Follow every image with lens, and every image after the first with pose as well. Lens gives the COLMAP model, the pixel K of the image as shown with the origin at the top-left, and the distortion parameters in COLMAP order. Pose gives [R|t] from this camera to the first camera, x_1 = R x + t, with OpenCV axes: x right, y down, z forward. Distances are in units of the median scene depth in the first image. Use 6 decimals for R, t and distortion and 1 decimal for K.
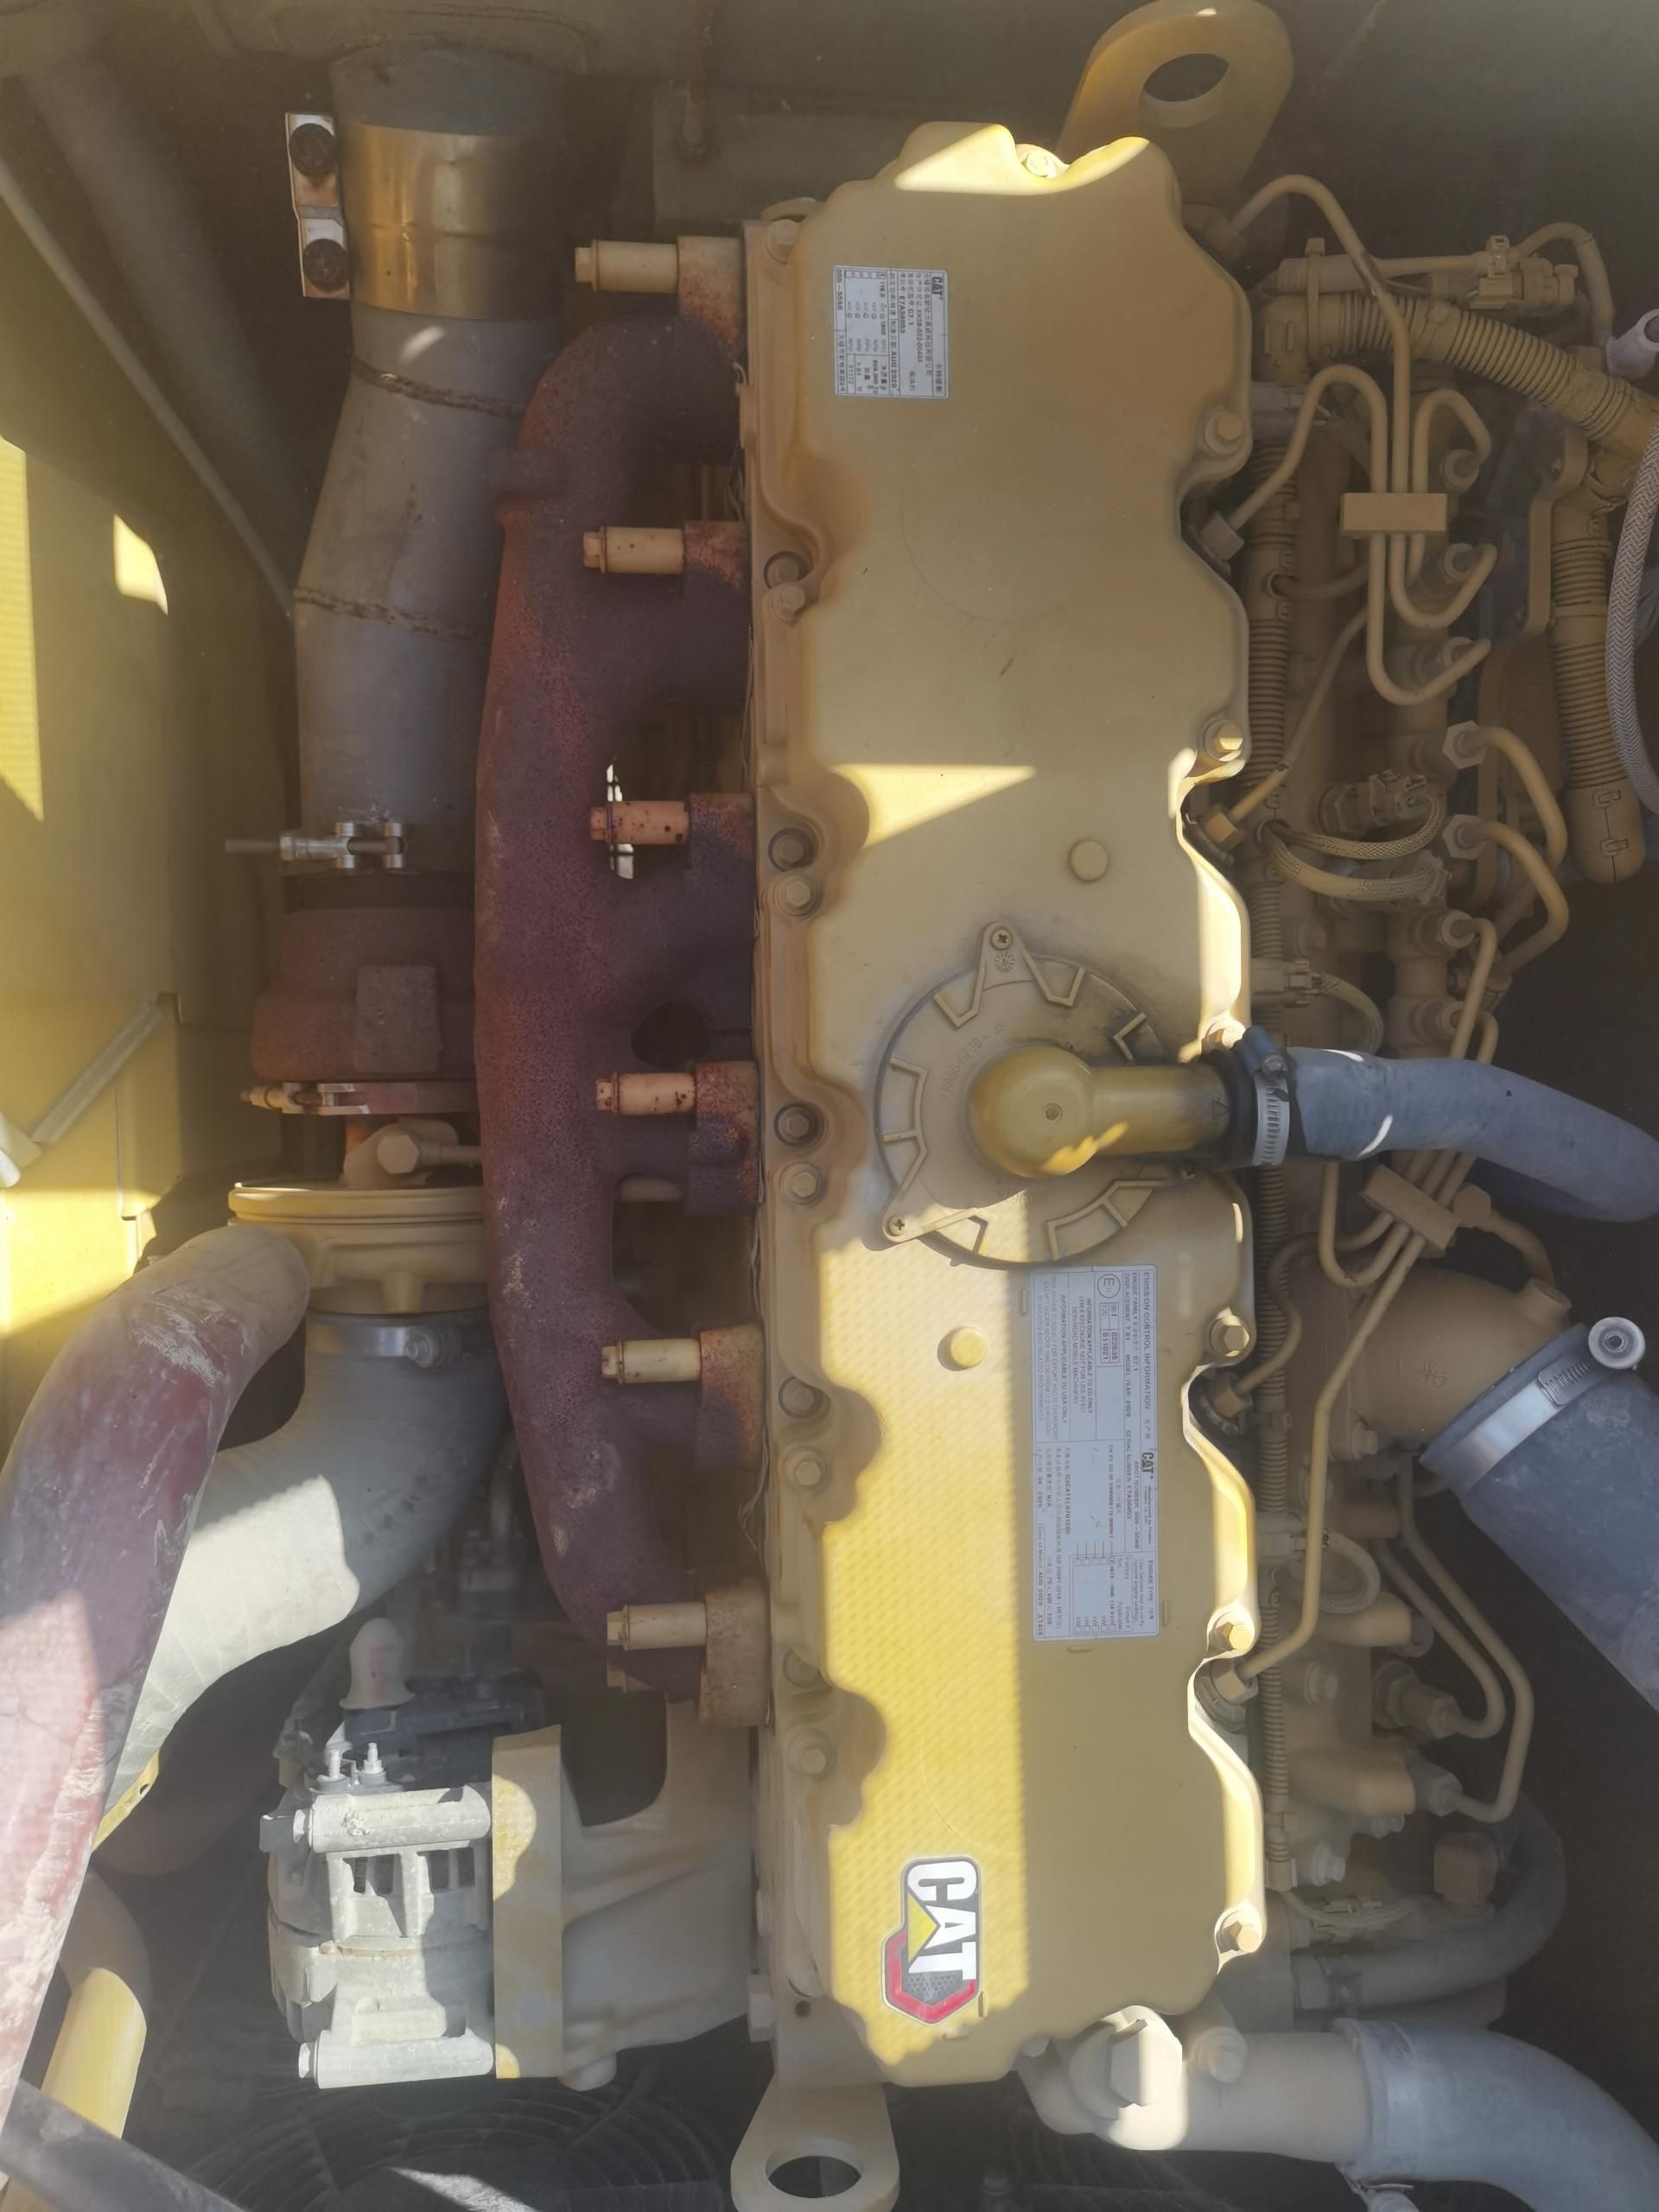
lens RADIAL K [[1746.0, 0, 829.3], [0, 1746.0, 1105.8], [0, 0, 1]] dist [0.051781, 0.012471]
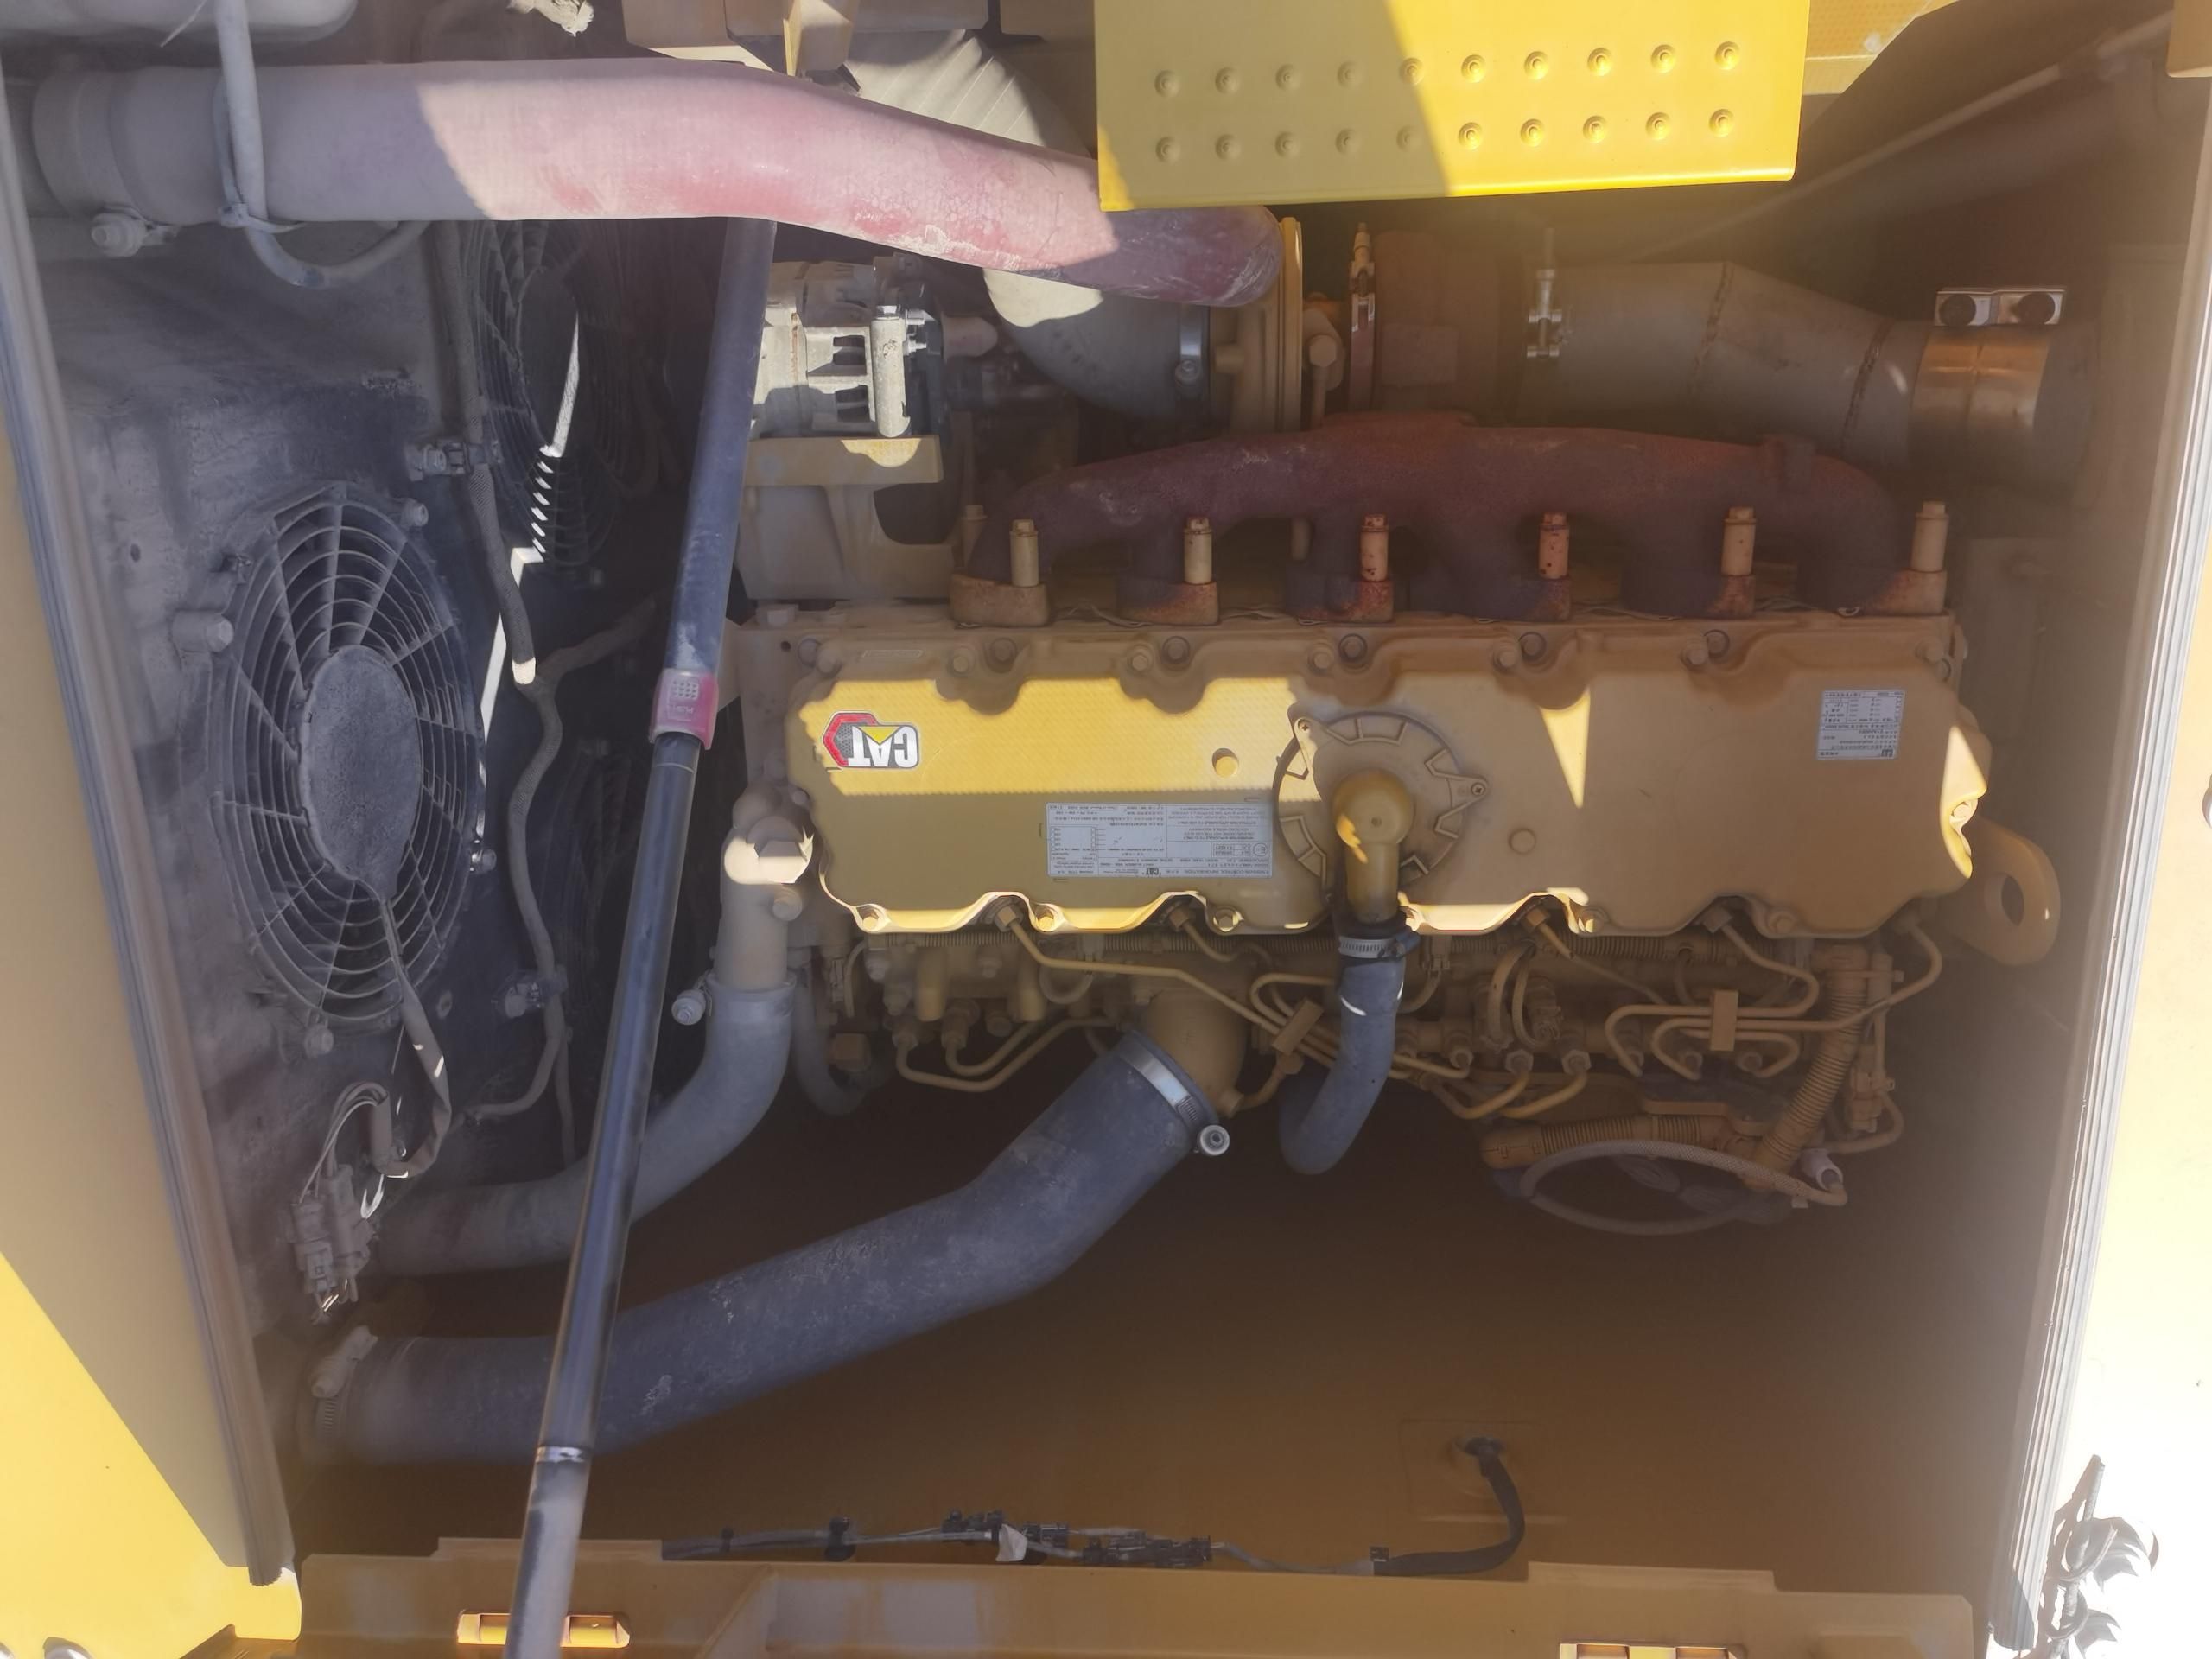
lens RADIAL K [[1746.0, 0, 1103.3], [0, 1746.0, 823.0], [0, 0, 1]] dist [0.051781, 0.012471]
pose [[-0.001294, 0.982260, 0.187521, -0.160627], [-0.998970, -0.009776, 0.044314, 0.164484], [0.045361, -0.187270, 0.981261, -0.572513]]
